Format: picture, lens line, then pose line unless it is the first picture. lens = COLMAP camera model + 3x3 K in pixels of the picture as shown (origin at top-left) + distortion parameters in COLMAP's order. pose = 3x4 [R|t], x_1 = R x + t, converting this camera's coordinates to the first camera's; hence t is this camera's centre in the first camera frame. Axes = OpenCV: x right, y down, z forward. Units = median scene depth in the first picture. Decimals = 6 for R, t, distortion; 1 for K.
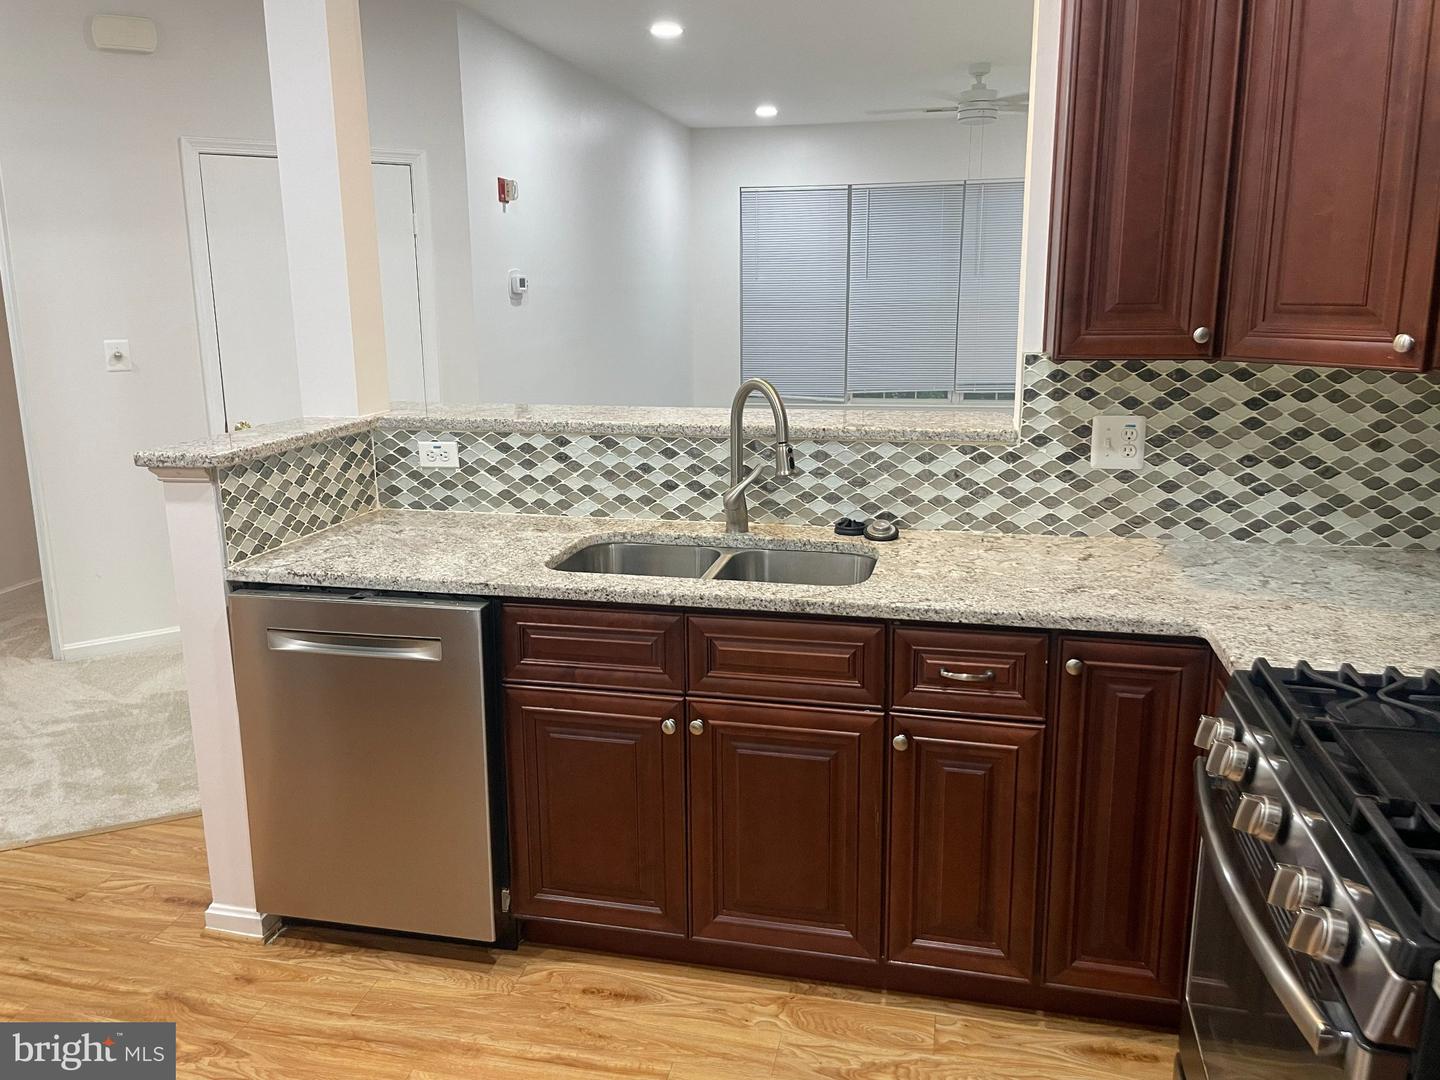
lens RADIAL K [[1093.7, 0, 727.9], [0, 1093.7, 527.4], [0, 0, 1]] dist [0.073547, -0.096944]
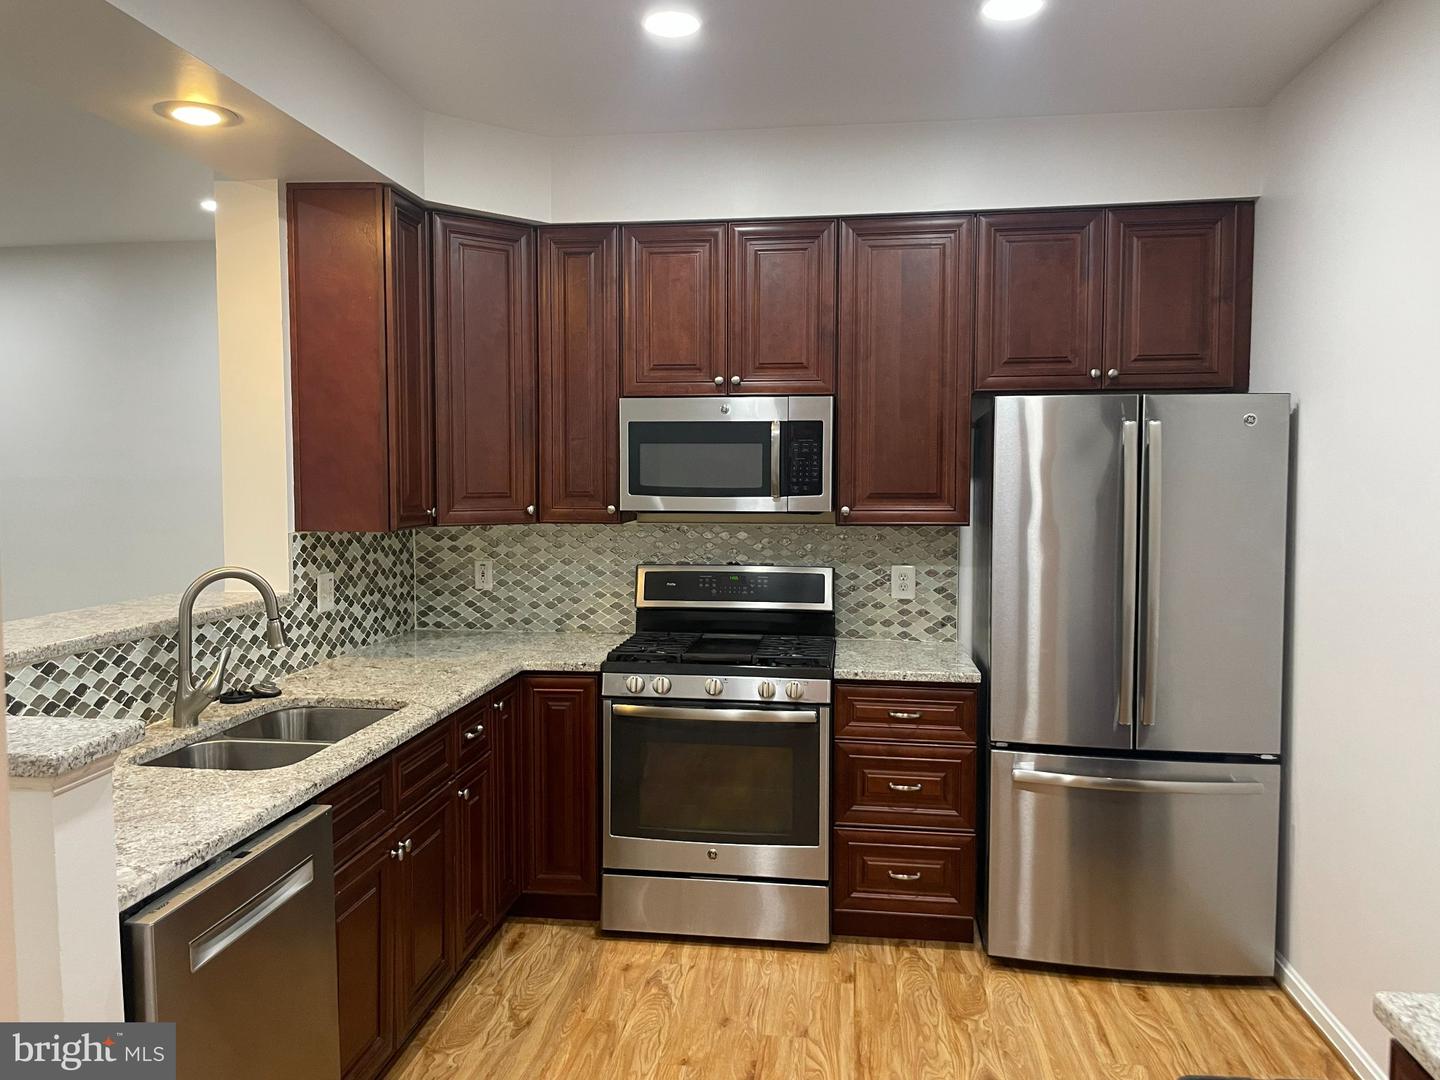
lens RADIAL K [[1093.7, 0, 698.7], [0, 1093.7, 525.7], [0, 0, 1]] dist [0.073547, -0.096944]
pose [[-0.084936, -0.041001, 0.995542, -1.083290], [0.215093, 0.974840, 0.058499, -0.139248], [-0.972893, 0.219103, -0.073980, 0.615152]]
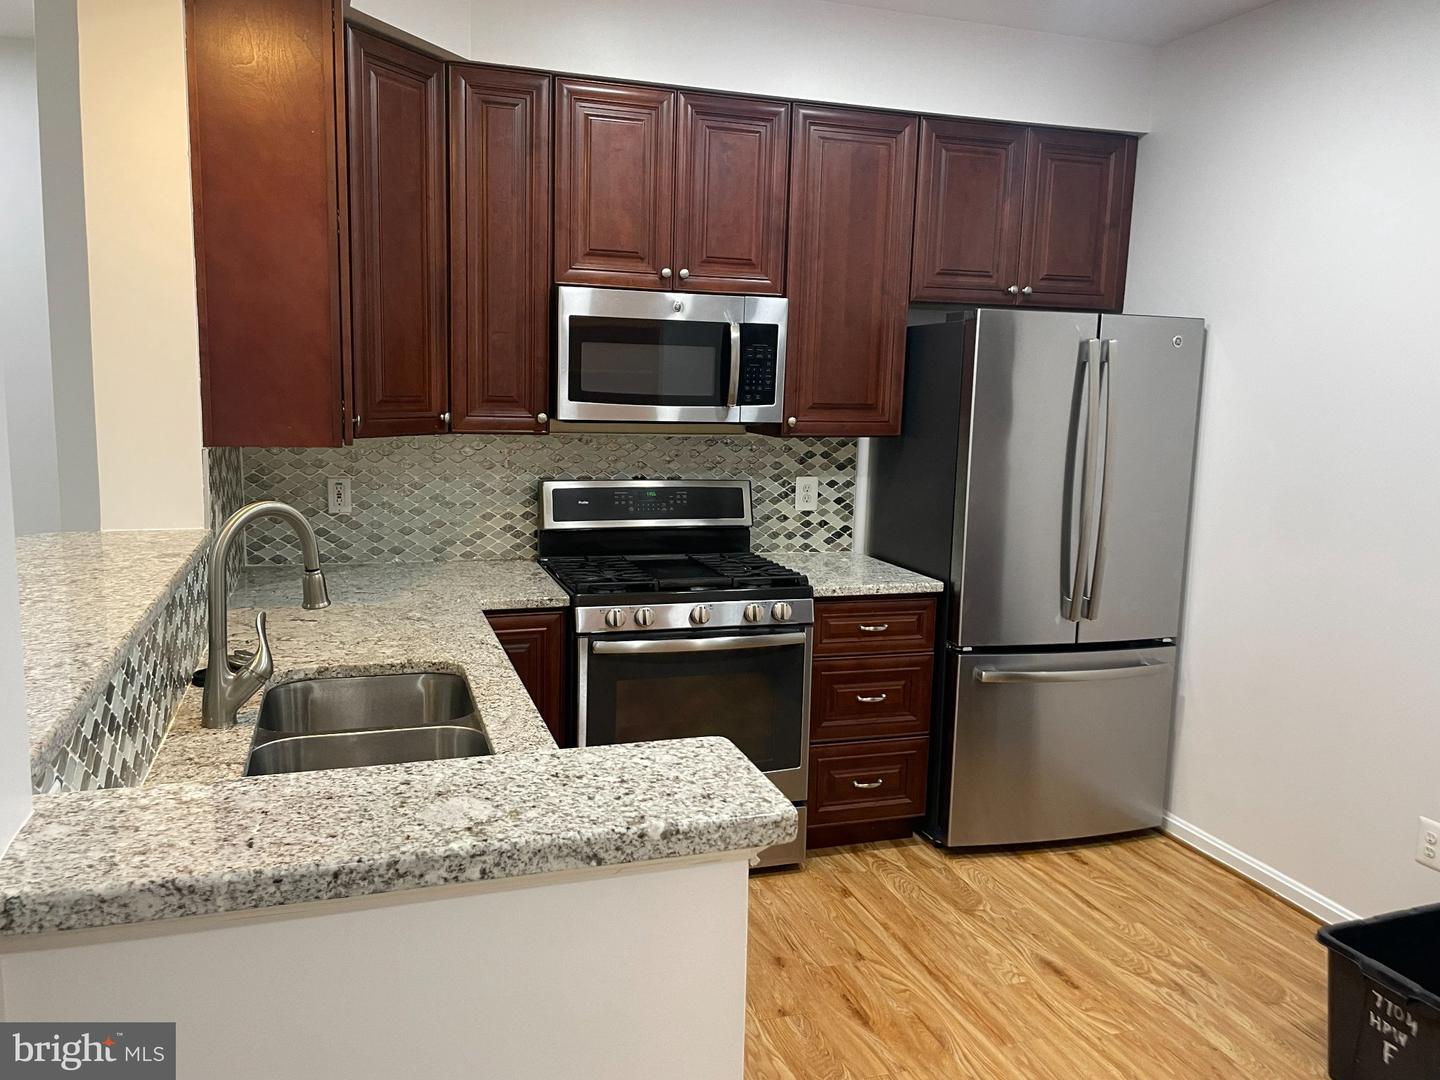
lens RADIAL K [[1093.7, 0, 717.8], [0, 1093.7, 533.6], [0, 0, 1]] dist [0.073547, -0.096944]
pose [[-0.510109, -0.125863, 0.850851, -0.798948], [0.165078, 0.956518, 0.240463, -0.245980], [-0.844119, 0.263120, -0.467151, 1.083668]]
